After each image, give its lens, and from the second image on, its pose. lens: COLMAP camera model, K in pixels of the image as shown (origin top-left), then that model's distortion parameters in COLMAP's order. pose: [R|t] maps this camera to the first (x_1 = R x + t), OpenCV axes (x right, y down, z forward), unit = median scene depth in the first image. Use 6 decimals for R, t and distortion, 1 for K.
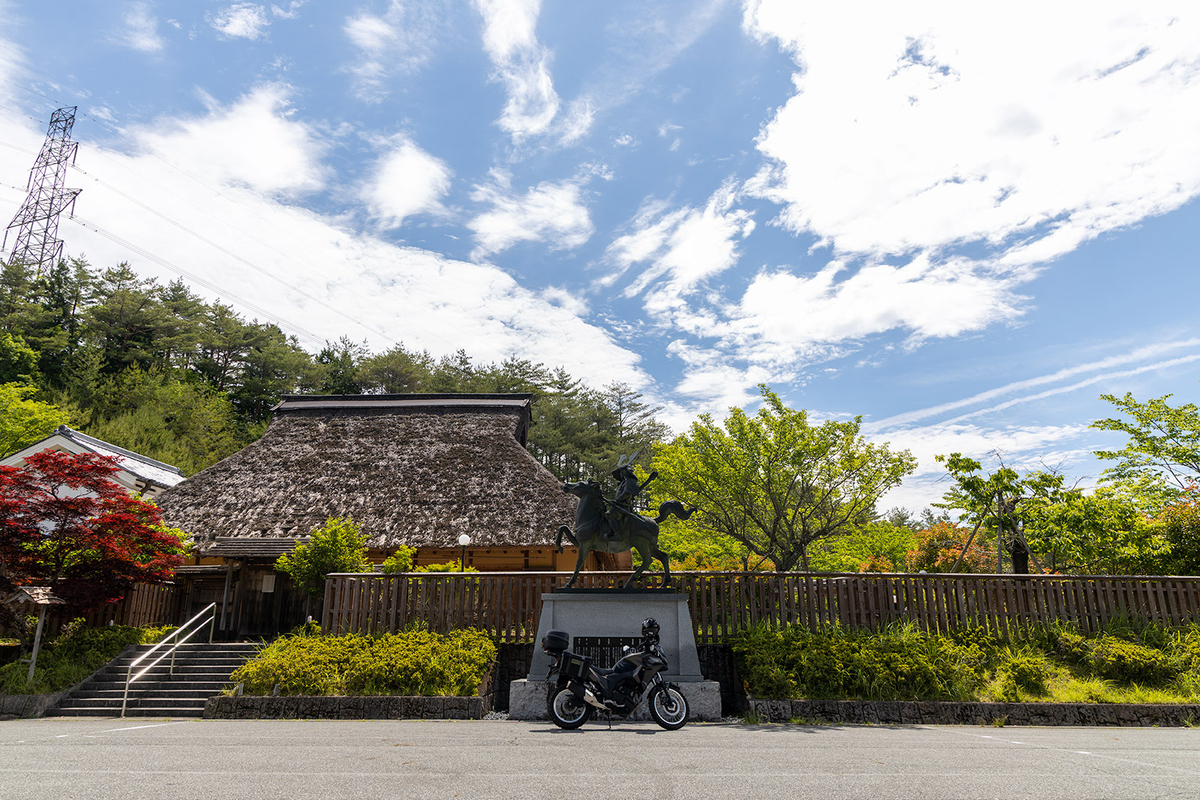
lens RADIAL K [[831.6, 0, 600.0], [0, 831.6, 400.0], [0, 0, 1]] dist [0.006545, 0.000766]
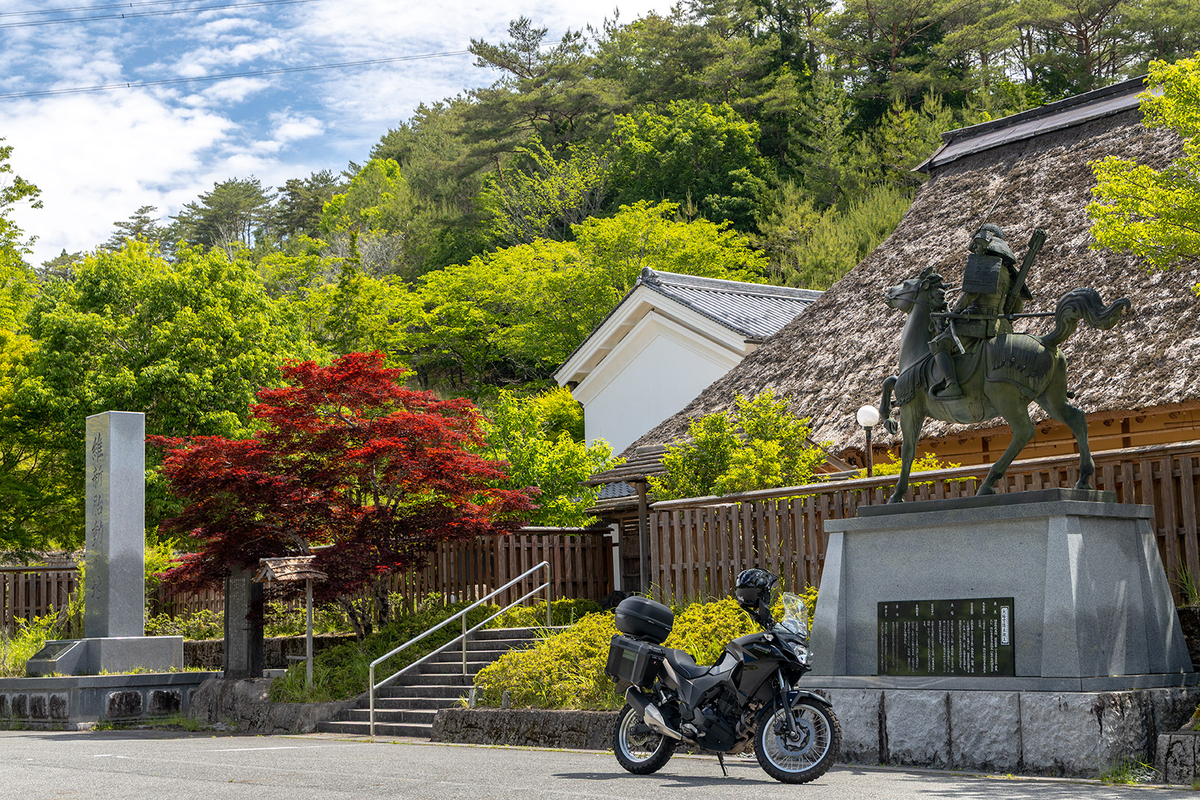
lens RADIAL K [[1869.2, 0, 600.0], [0, 1869.2, 400.0], [0, 0, 1]] dist [0.037513, 0.038666]
pose [[0.655015, -0.111444, -0.747352, 0.558932], [0.240551, 0.968361, 0.066430, 0.045113], [0.716303, -0.223289, 0.661099, 0.142572]]
